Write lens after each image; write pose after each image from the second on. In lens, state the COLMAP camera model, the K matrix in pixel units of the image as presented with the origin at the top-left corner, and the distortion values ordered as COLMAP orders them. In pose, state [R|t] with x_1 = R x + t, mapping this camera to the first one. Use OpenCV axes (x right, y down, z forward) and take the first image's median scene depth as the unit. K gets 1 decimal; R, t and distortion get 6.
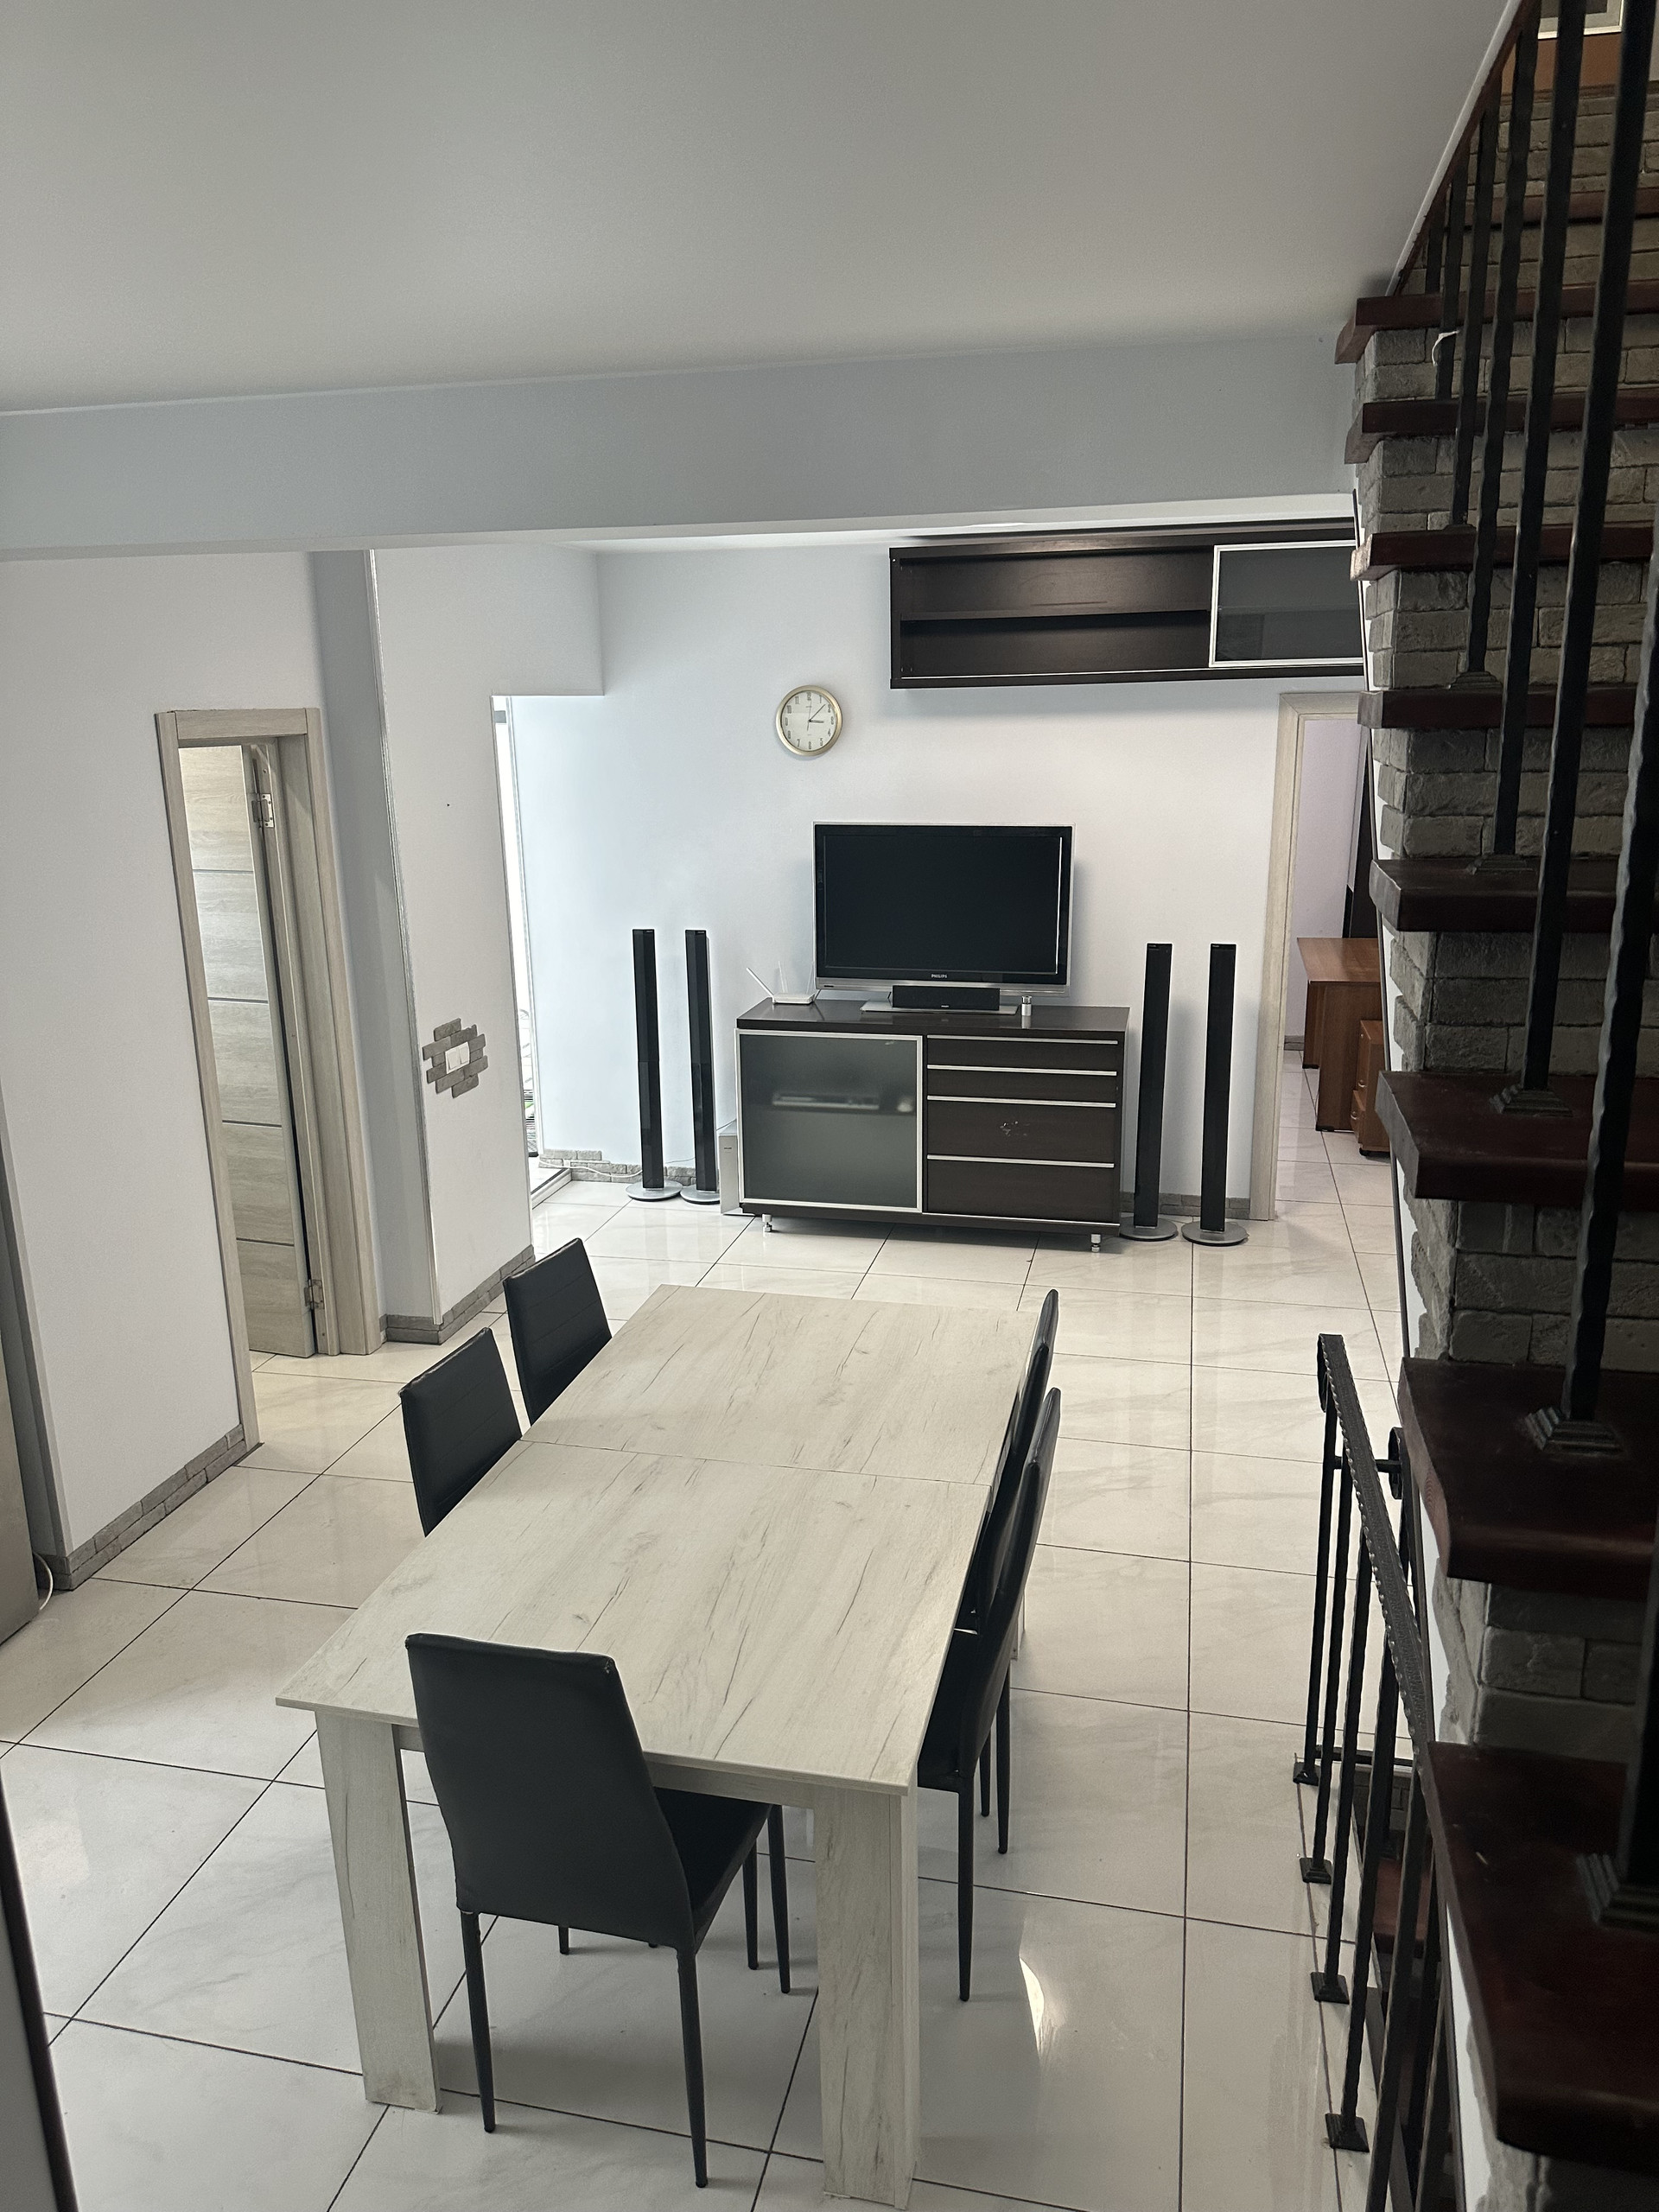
lens RADIAL K [[1590.7, 0, 835.5], [0, 1590.7, 1125.5], [0, 0, 1]] dist [0.071321, -0.088020]
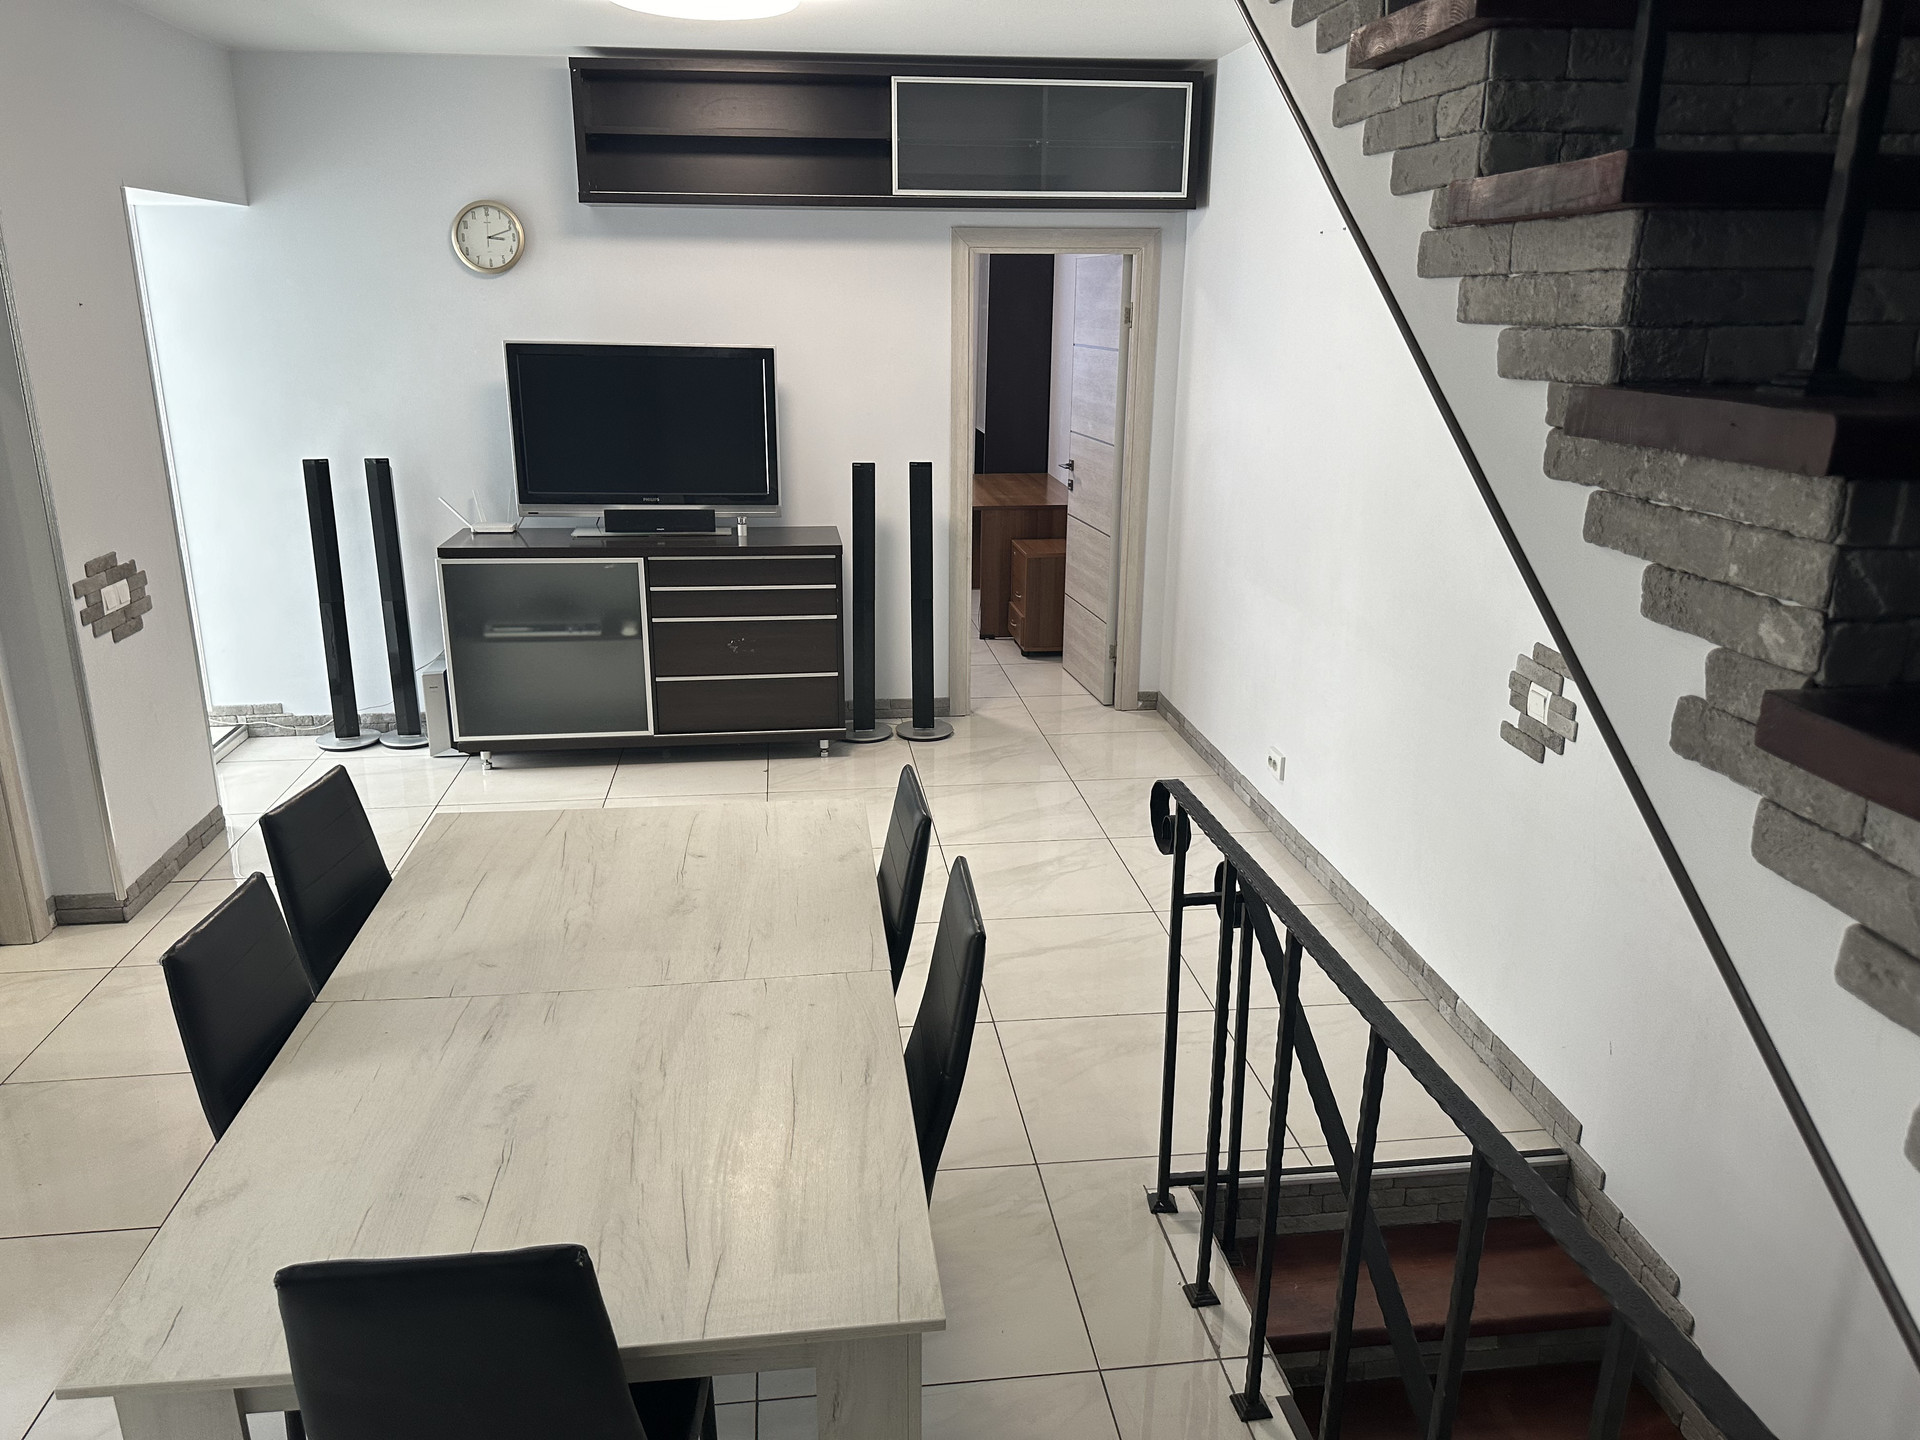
lens RADIAL K [[1380.7, 0, 965.6], [0, 1380.7, 725.7], [0, 0, 1]] dist [0.071321, -0.088020]
pose [[0.937719, -0.082207, 0.337529, -0.064178], [0.070497, 0.996412, 0.046828, 0.024808], [-0.340168, -0.020117, 0.940150, 0.117634]]
